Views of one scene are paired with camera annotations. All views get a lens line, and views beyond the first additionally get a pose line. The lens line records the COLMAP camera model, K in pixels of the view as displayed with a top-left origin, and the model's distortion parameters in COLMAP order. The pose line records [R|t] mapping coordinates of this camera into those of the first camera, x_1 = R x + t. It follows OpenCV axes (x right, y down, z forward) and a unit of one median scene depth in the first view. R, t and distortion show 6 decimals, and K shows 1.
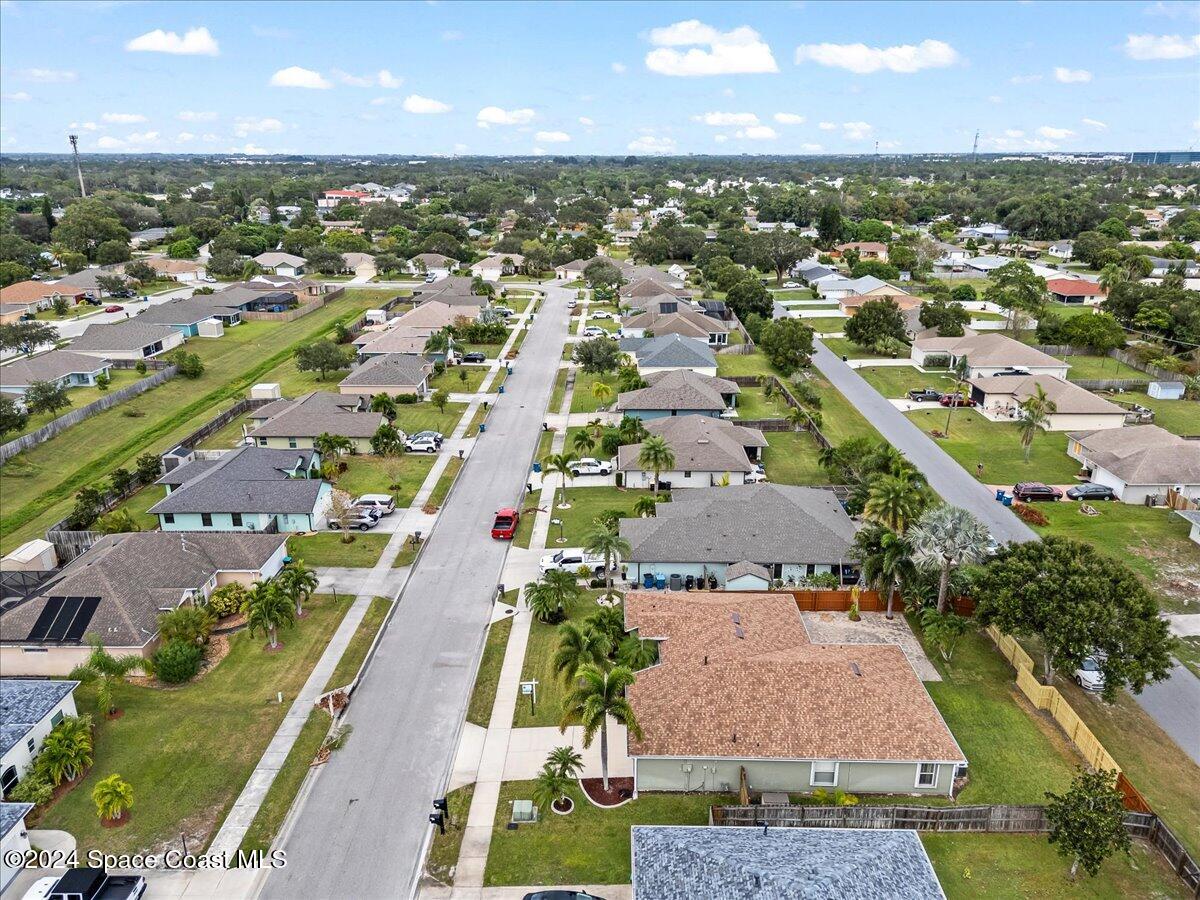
lens RADIAL K [[857.7, 0, 596.3], [0, 857.7, 453.3], [0, 0, 1]] dist [0.089584, -0.094578]
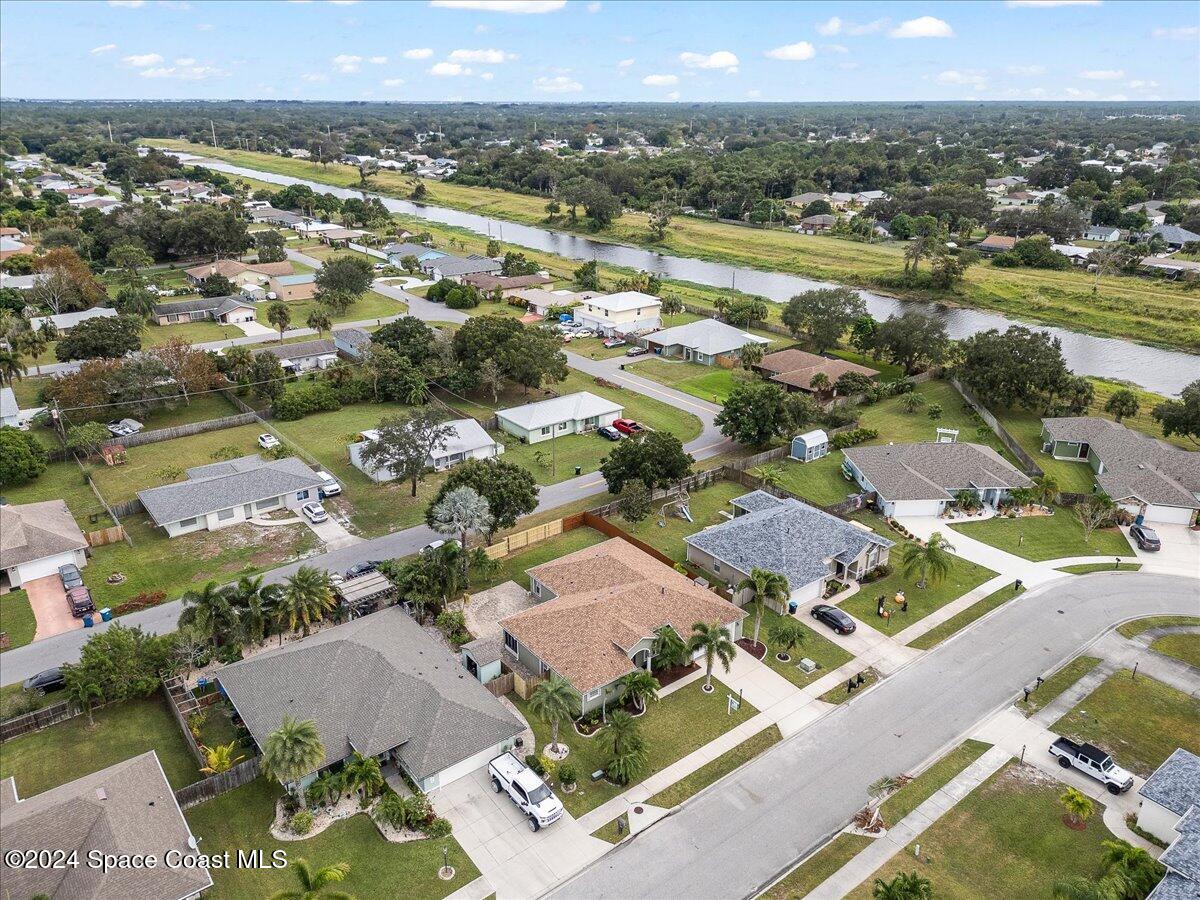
lens RADIAL K [[876.6, 0, 625.8], [0, 876.6, 449.9], [0, 0, 1]] dist [0.162177, -0.102077]
pose [[-0.650008, -0.287762, 0.703337, -0.745310], [0.241470, 0.799353, 0.550207, -0.723758], [-0.720543, 0.527474, -0.450099, 1.468873]]
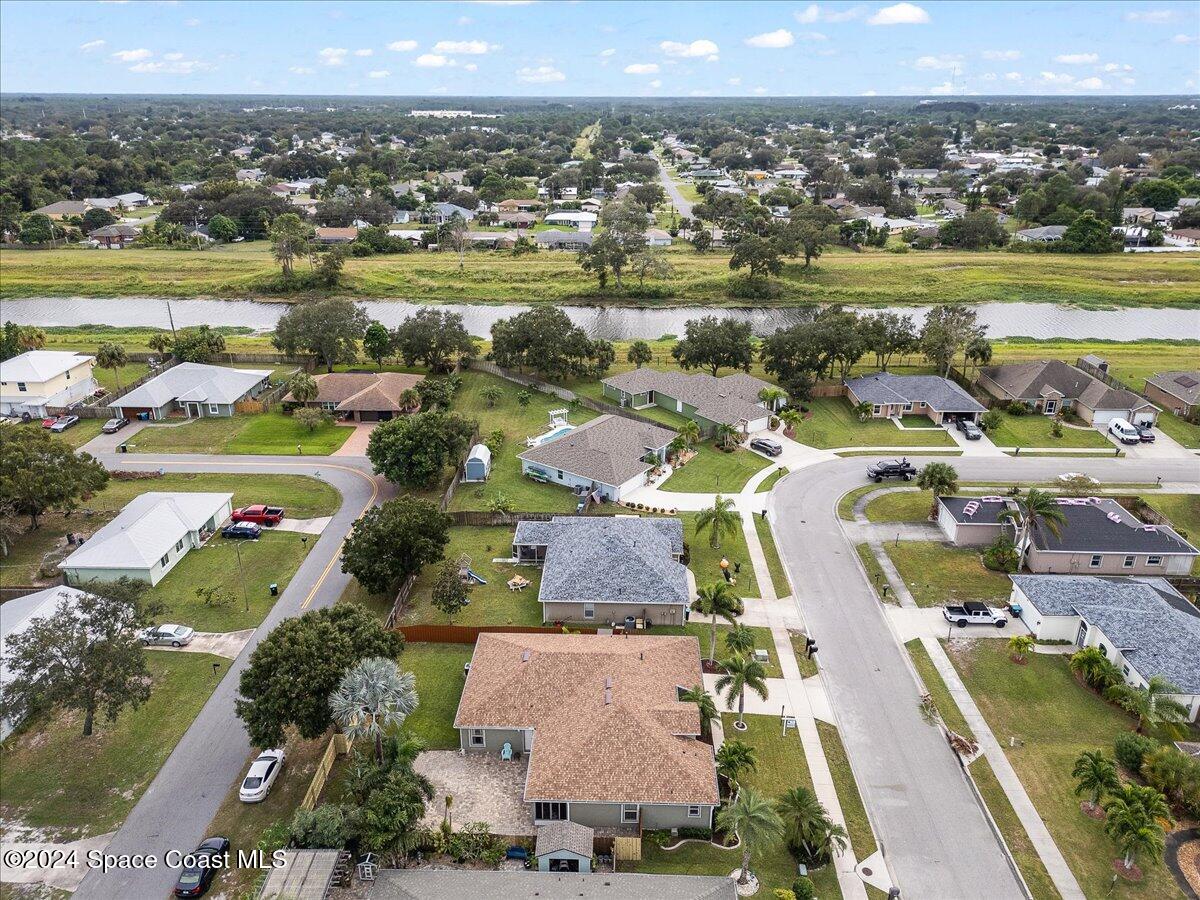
lens RADIAL K [[857.7, 0, 596.3], [0, 857.7, 453.3], [0, 0, 1]] dist [0.089584, -0.094578]
pose [[-0.999929, -0.002399, 0.011640, 0.167302], [0.006014, 0.742640, 0.669664, -0.770617], [-0.010251, 0.669687, -0.742573, 1.611584]]
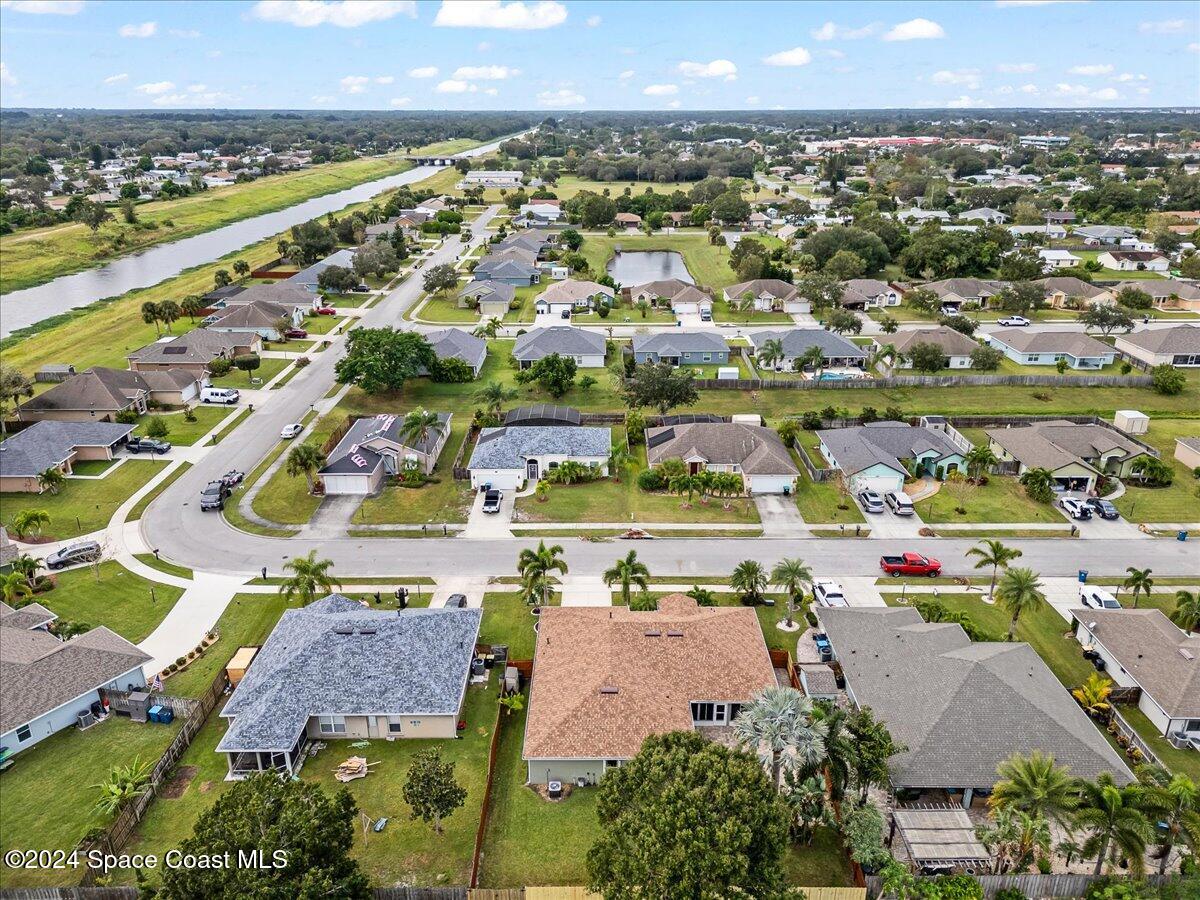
lens RADIAL K [[857.0, 0, 616.2], [0, 857.0, 446.7], [0, 0, 1]] dist [0.084727, -0.094720]
pose [[0.031983, 0.369463, -0.928695, 1.162367], [-0.332830, 0.880076, 0.338659, -0.404253], [0.942444, 0.298266, 0.151116, 0.676861]]
